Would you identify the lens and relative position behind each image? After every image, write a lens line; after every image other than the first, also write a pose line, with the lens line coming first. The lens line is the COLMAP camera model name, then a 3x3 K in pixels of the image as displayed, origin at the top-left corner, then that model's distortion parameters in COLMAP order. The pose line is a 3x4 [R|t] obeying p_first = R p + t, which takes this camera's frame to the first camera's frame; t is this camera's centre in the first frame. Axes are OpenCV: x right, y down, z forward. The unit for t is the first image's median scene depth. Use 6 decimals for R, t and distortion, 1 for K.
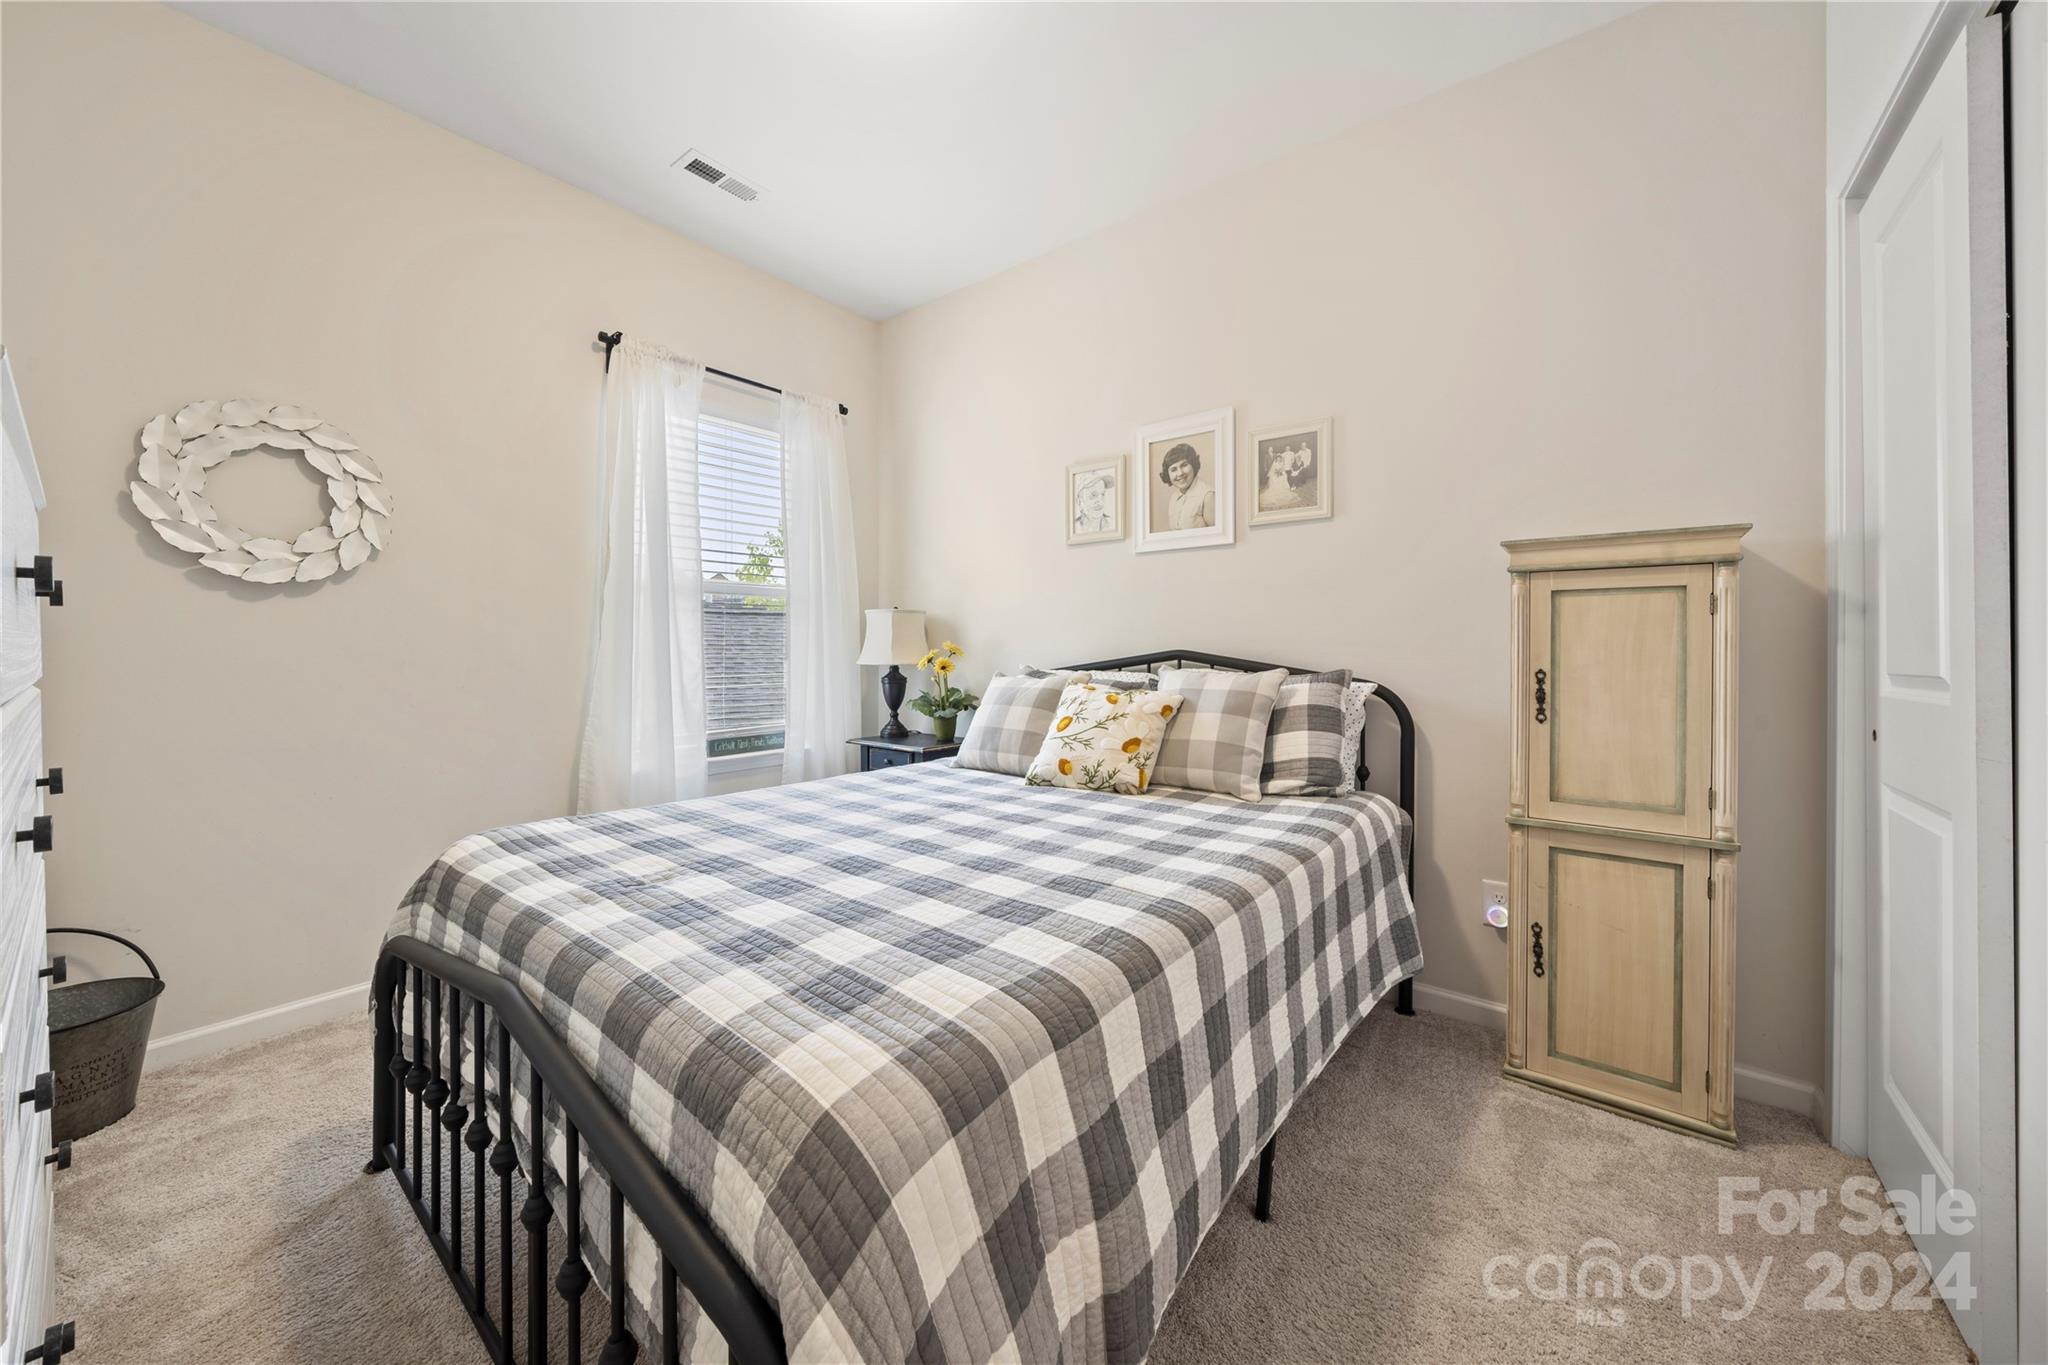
lens RADIAL K [[733.6, 0, 1023.0], [0, 733.6, 655.5], [0, 0, 1]] dist [-0.002236, -0.000055]
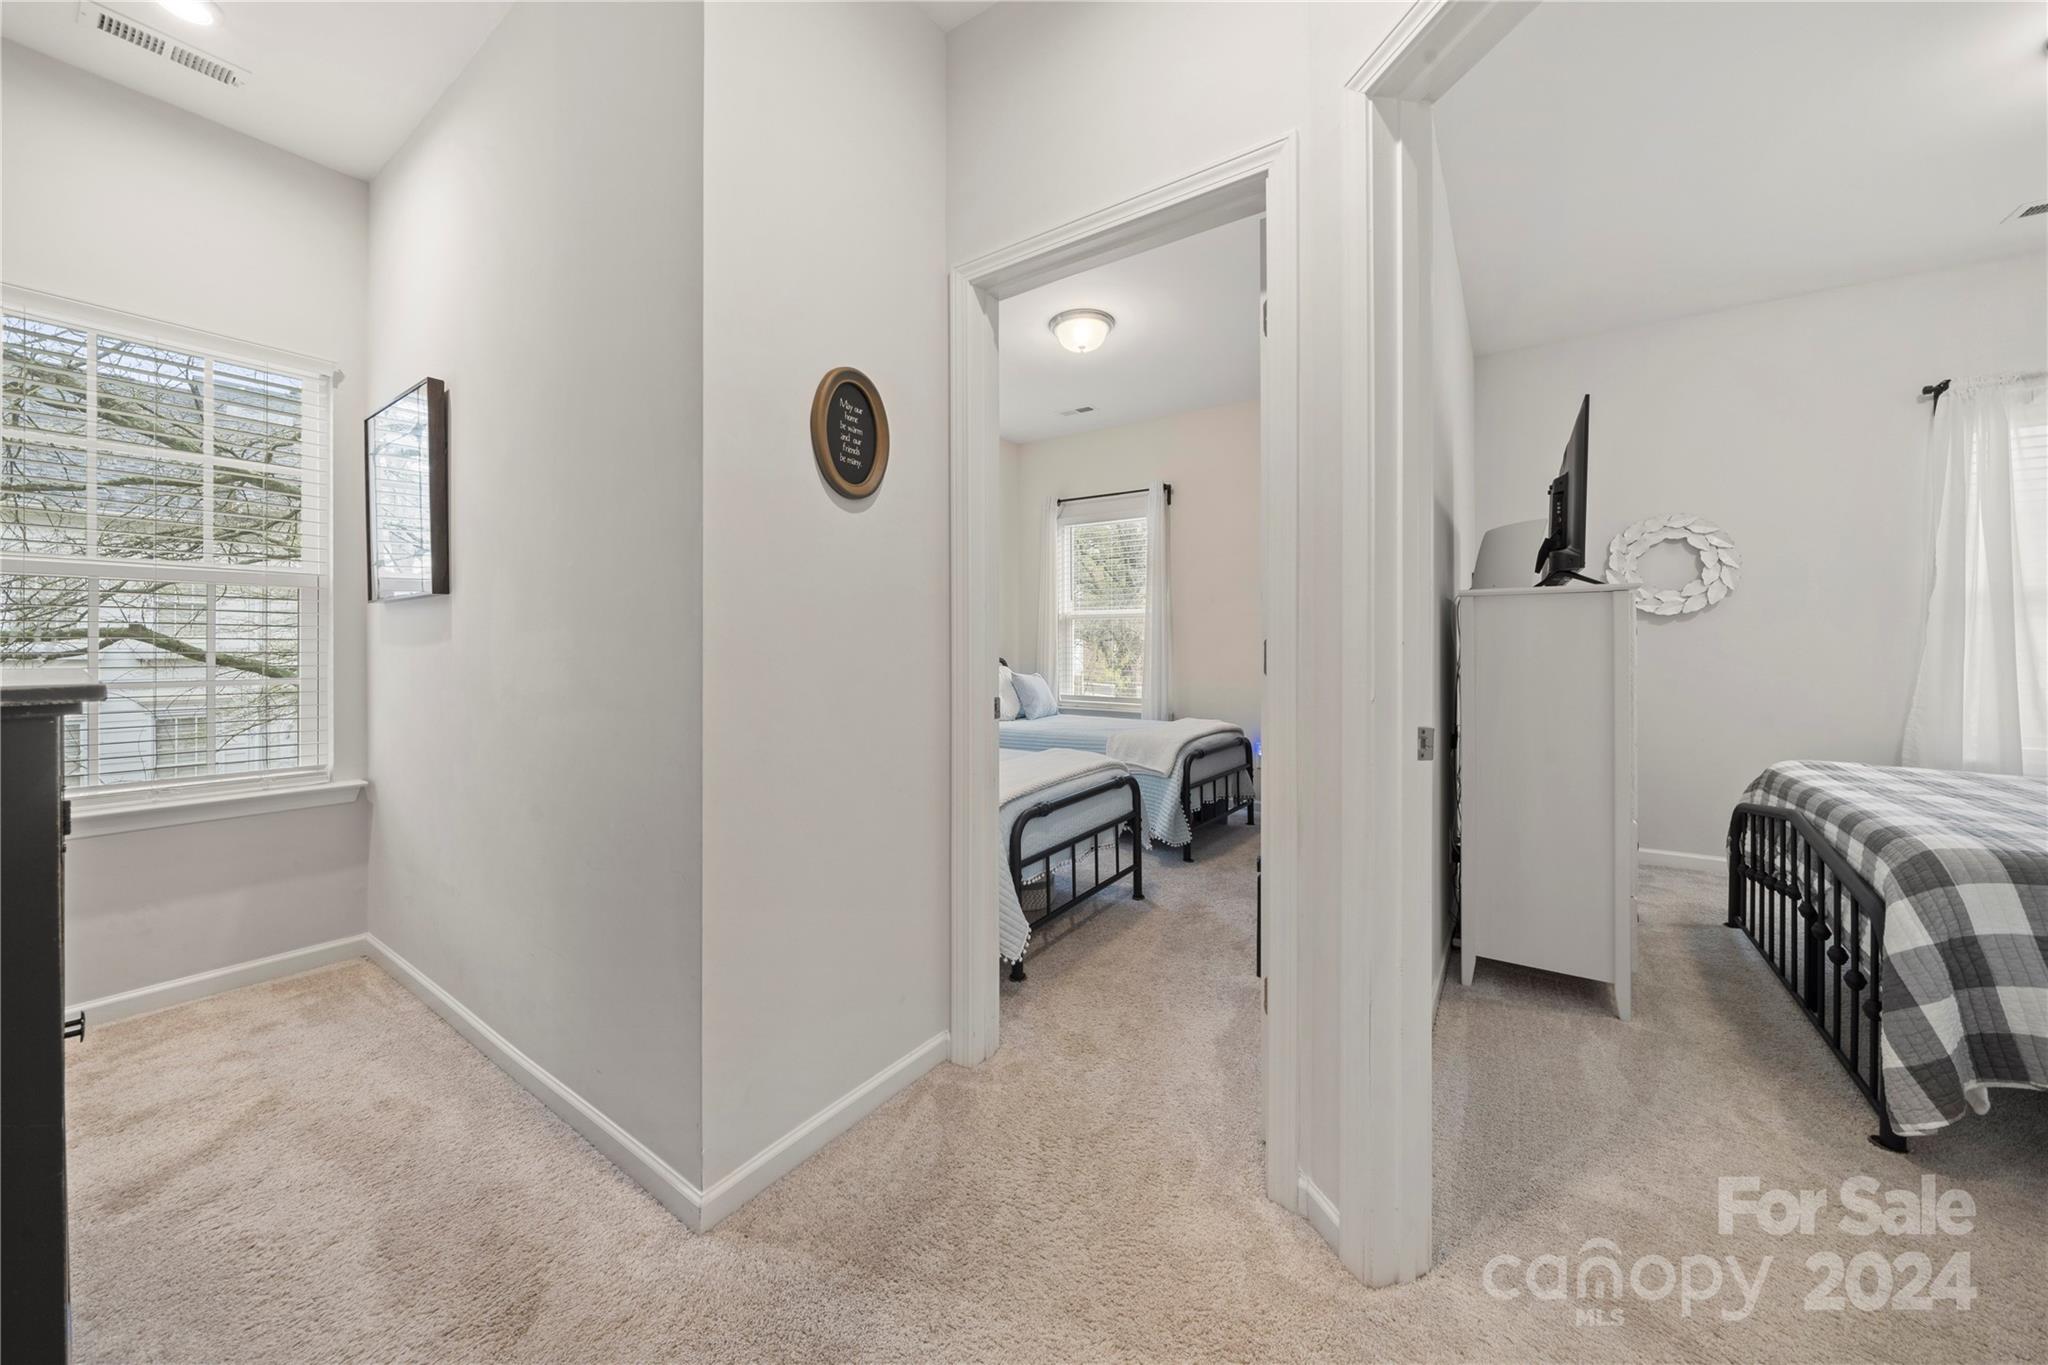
lens RADIAL K [[722.7, 0, 1019.6], [0, 722.7, 648.3], [0, 0, 1]] dist [-0.004351, -0.000133]
pose [[0.070082, -0.001567, -0.997540, 0.888997], [-0.002908, 0.999994, -0.001775, -0.011508], [0.997537, 0.003025, 0.070077, -1.017113]]
